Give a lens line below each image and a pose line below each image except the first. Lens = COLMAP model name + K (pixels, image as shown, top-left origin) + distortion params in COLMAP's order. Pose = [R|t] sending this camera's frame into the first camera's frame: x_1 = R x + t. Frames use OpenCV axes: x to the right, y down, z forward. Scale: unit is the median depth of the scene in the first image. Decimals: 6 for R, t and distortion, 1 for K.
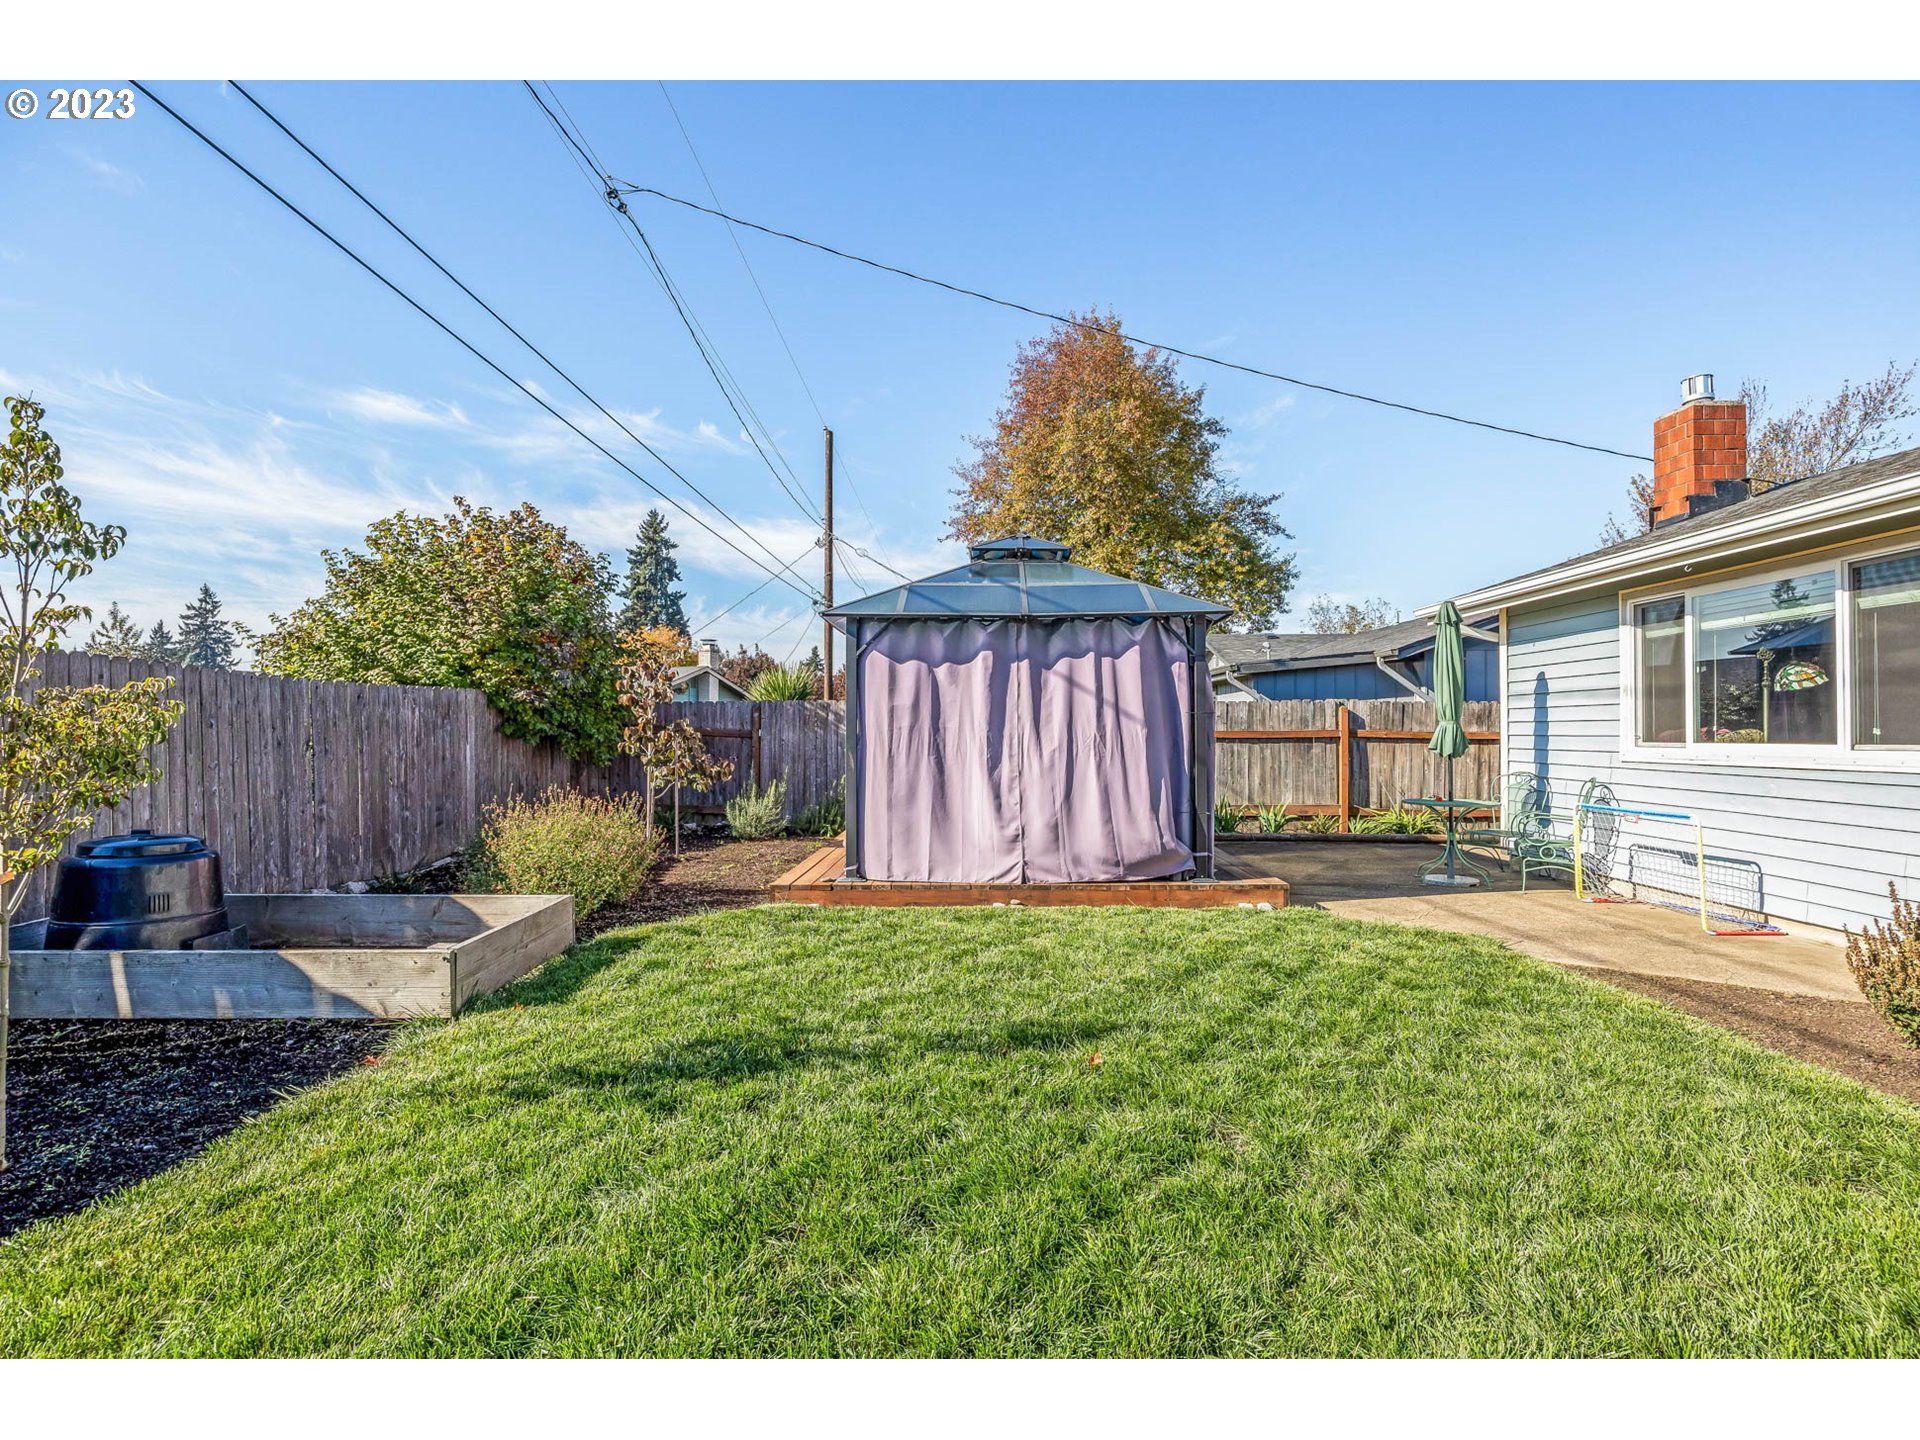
lens RADIAL K [[952.0, 0, 960.0], [0, 952.0, 720.0], [0, 0, 1]] dist [-0.000978, -0.000920]
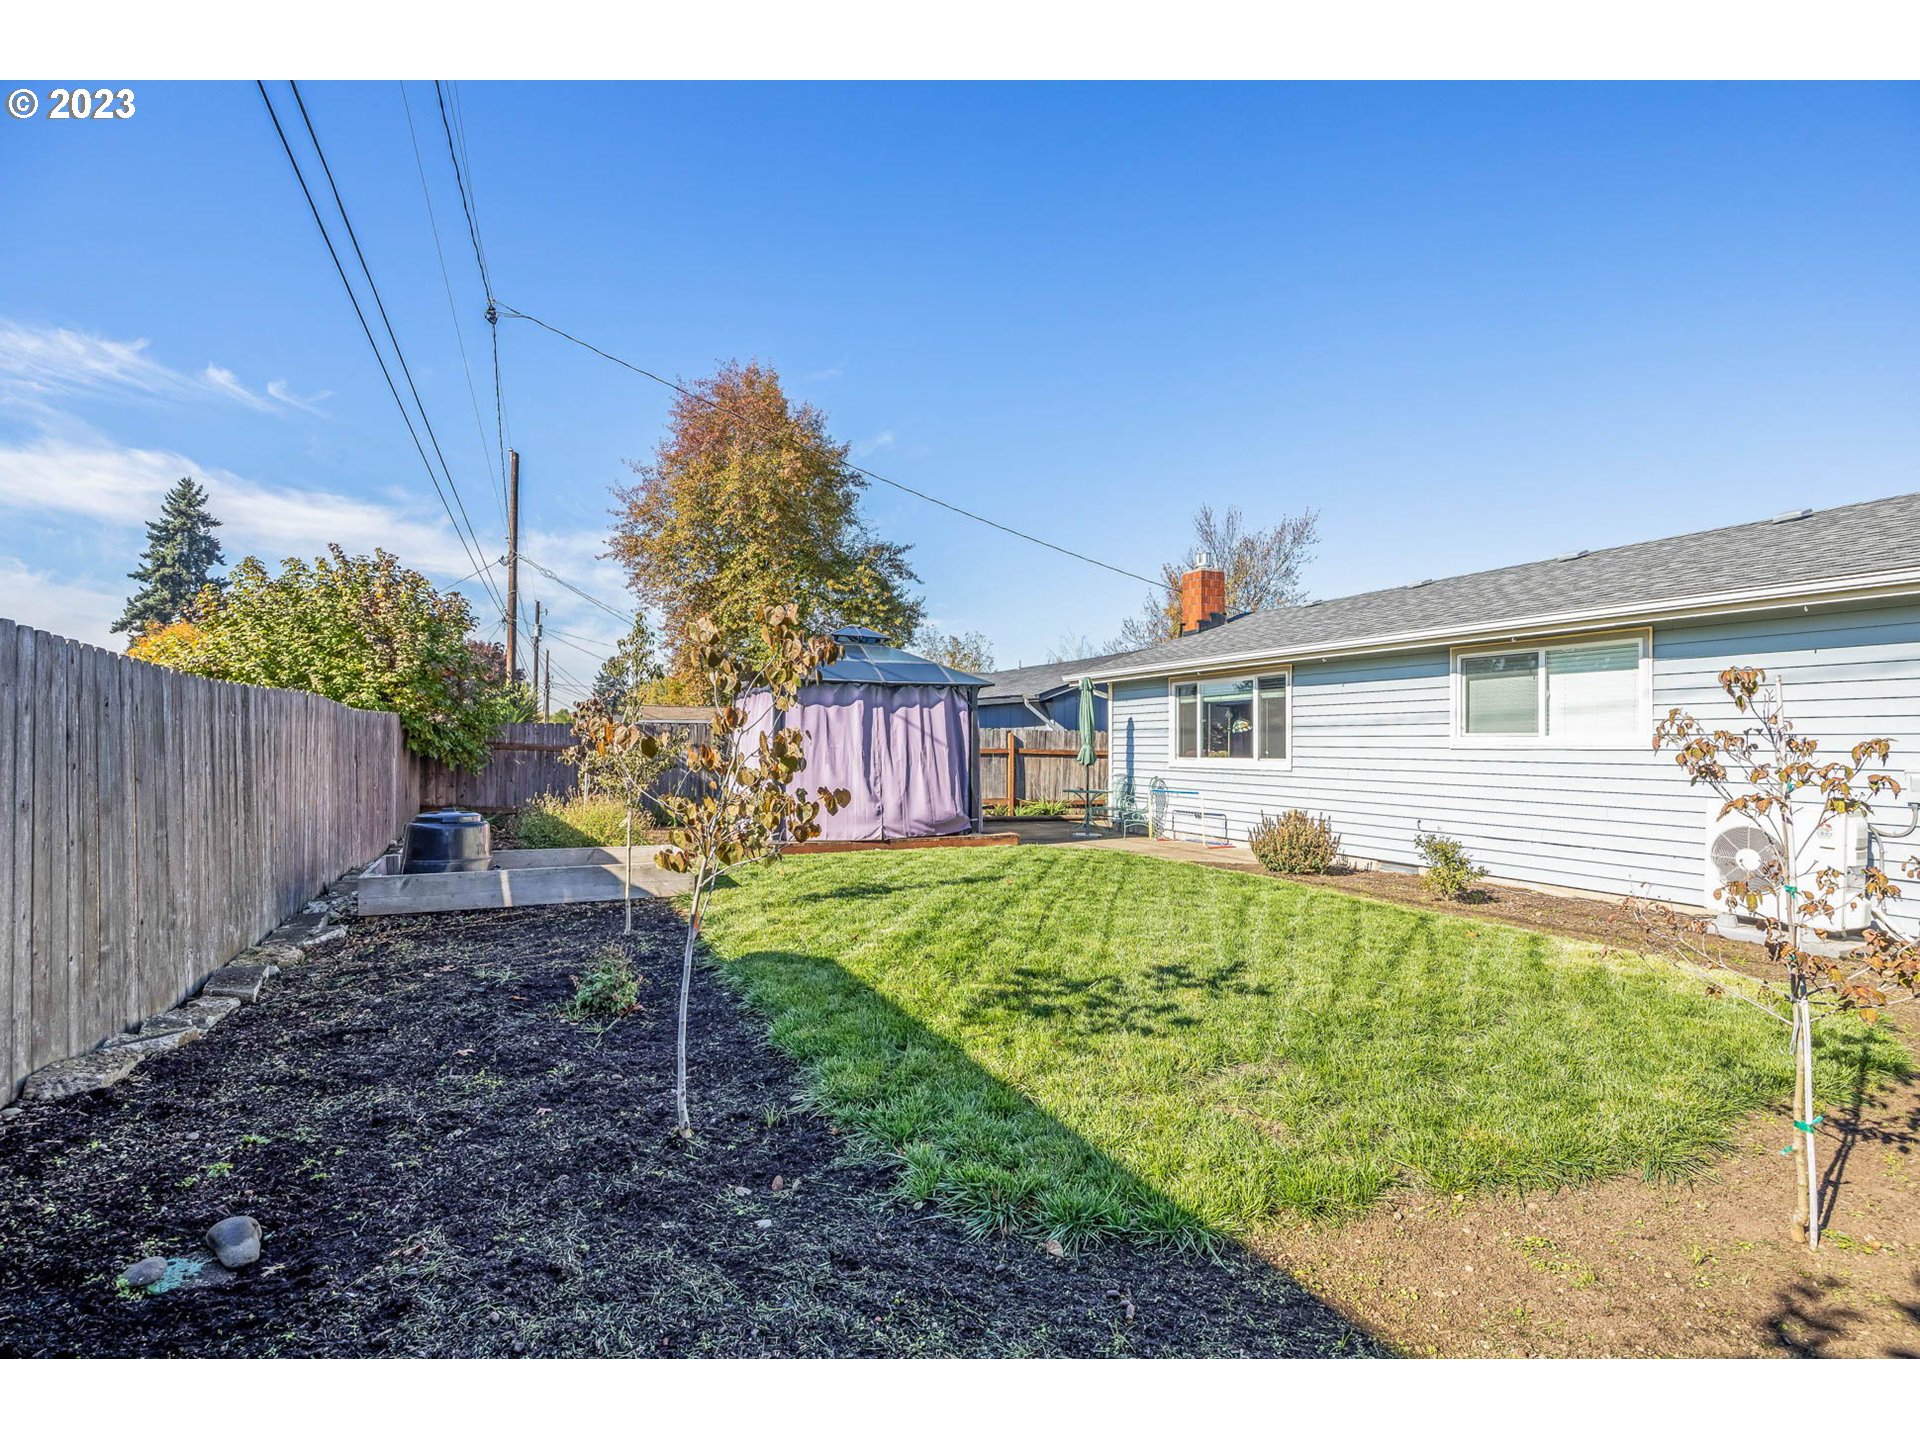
lens RADIAL K [[952.0, 0, 960.0], [0, 952.0, 720.0], [0, 0, 1]] dist [-0.000978, -0.000920]
pose [[0.916507, 0.016357, 0.399684, -0.368923], [-0.010523, 0.999804, -0.016787, -0.011628], [-0.399880, 0.011180, 0.916499, -0.473686]]
